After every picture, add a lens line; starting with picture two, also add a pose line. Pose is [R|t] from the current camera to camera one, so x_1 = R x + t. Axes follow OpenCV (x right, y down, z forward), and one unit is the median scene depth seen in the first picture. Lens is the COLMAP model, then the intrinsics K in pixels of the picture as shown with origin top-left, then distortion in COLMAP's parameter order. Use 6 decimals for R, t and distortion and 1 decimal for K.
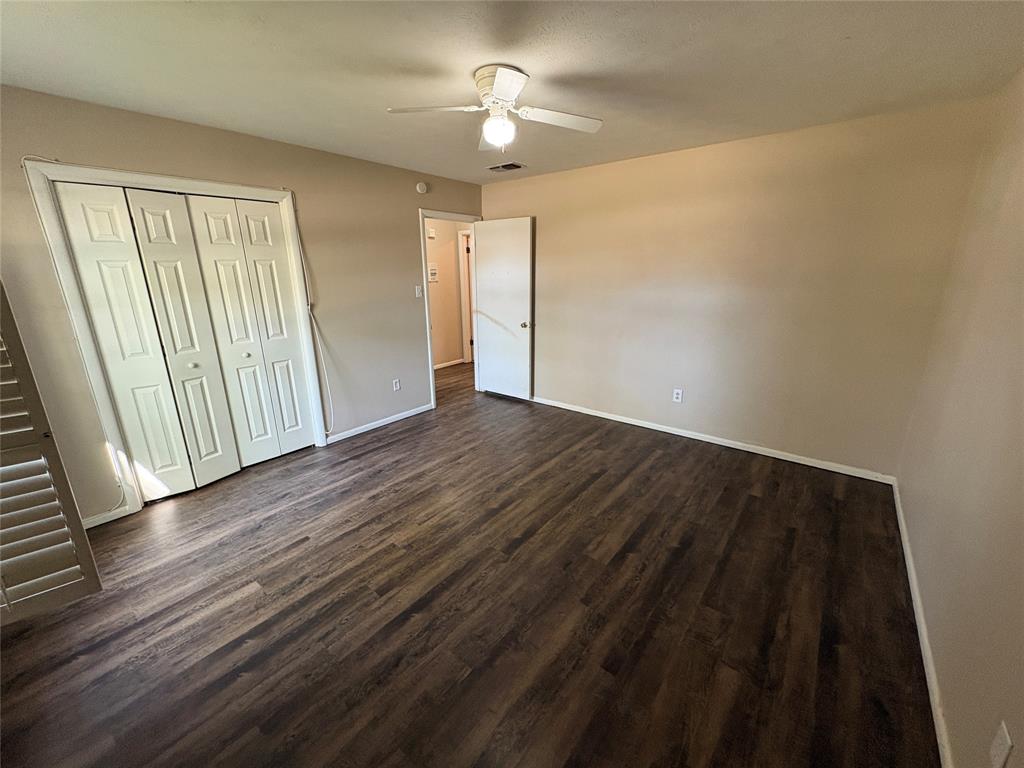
lens RADIAL K [[407.9, 0, 513.5], [0, 407.9, 383.4], [0, 0, 1]] dist [0.002438, -0.000555]
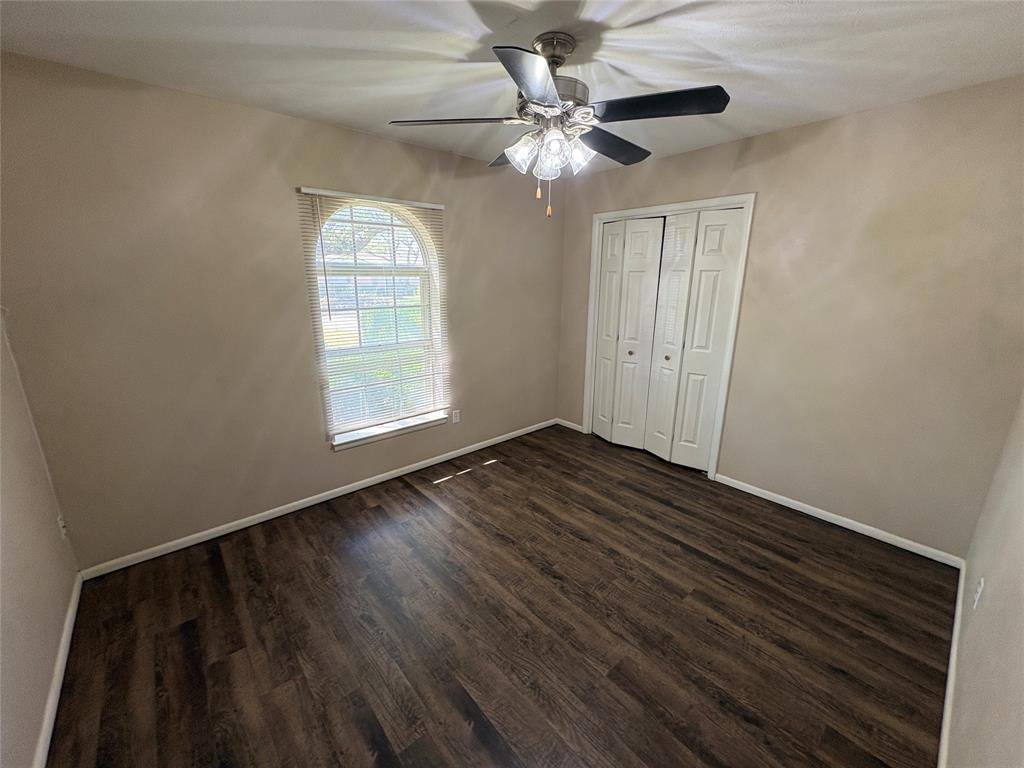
lens RADIAL K [[407.9, 0, 512.3], [0, 407.9, 384.0], [0, 0, 1]] dist [0.002438, -0.000555]
pose [[-0.171032, 0.256888, -0.951187, 0.069925], [-0.269359, 0.916443, 0.295937, -0.142803], [0.947731, 0.306825, -0.087546, 0.499644]]
